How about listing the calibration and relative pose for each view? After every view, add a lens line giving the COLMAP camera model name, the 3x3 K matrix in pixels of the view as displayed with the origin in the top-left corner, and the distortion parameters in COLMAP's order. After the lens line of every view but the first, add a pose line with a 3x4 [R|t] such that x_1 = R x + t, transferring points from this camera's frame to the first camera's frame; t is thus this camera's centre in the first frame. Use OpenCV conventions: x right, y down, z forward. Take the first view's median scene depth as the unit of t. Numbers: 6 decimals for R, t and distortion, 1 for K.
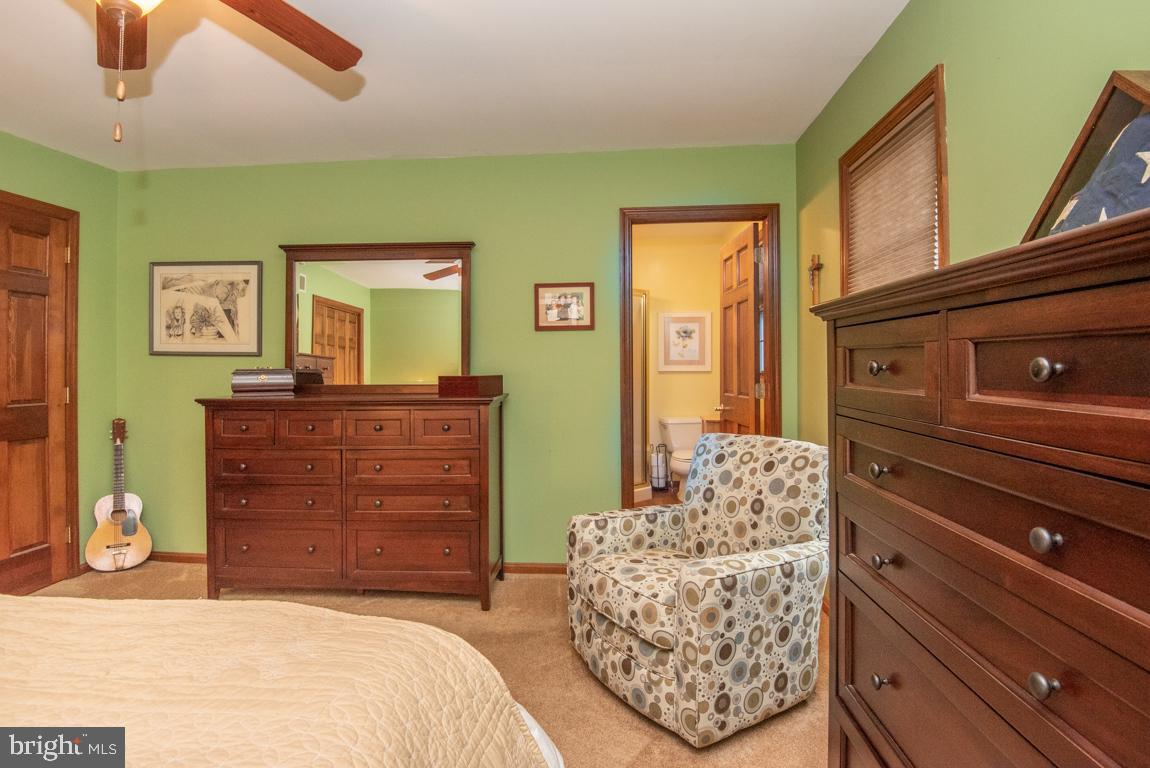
lens RADIAL K [[581.5, 0, 582.0], [0, 581.5, 367.5], [0, 0, 1]] dist [-0.025380, -0.010342]
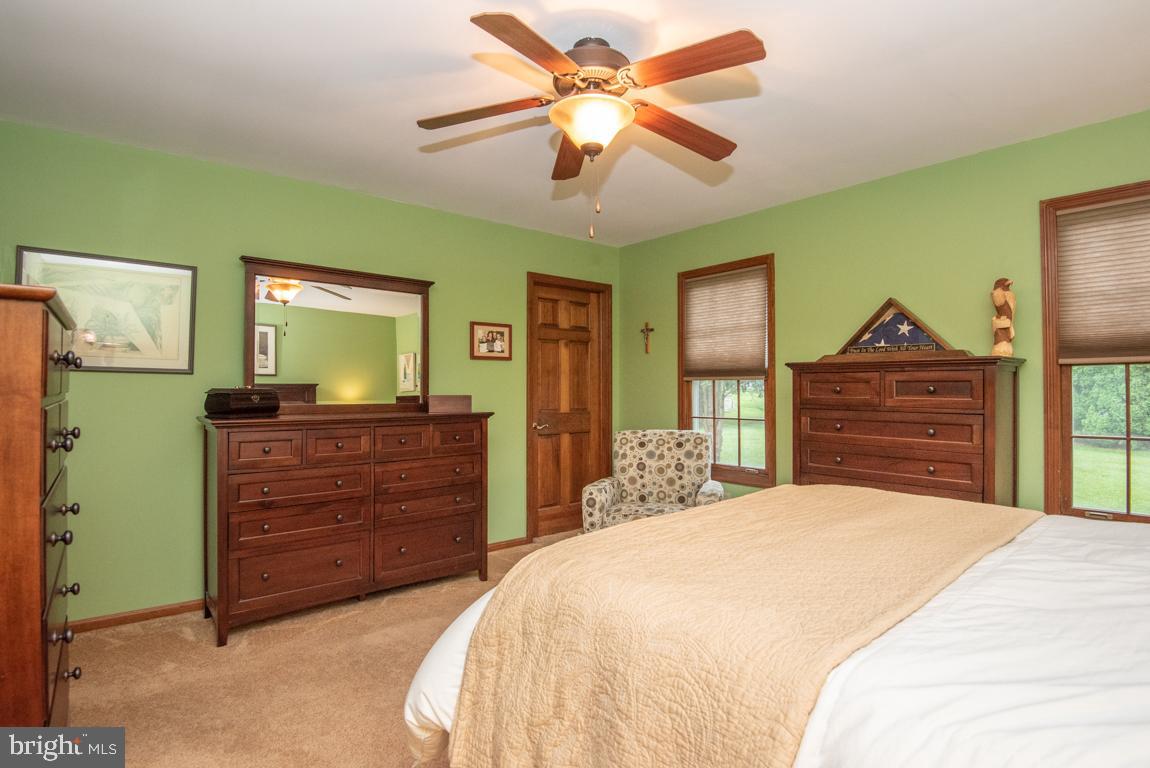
lens RADIAL K [[581.5, 0, 564.7], [0, 581.5, 385.9], [0, 0, 1]] dist [-0.025380, -0.010342]
pose [[0.720319, 0.009578, 0.693576, -0.804497], [-0.005011, 0.999950, -0.008605, 0.003499], [-0.693624, 0.002722, 0.720332, -0.033112]]
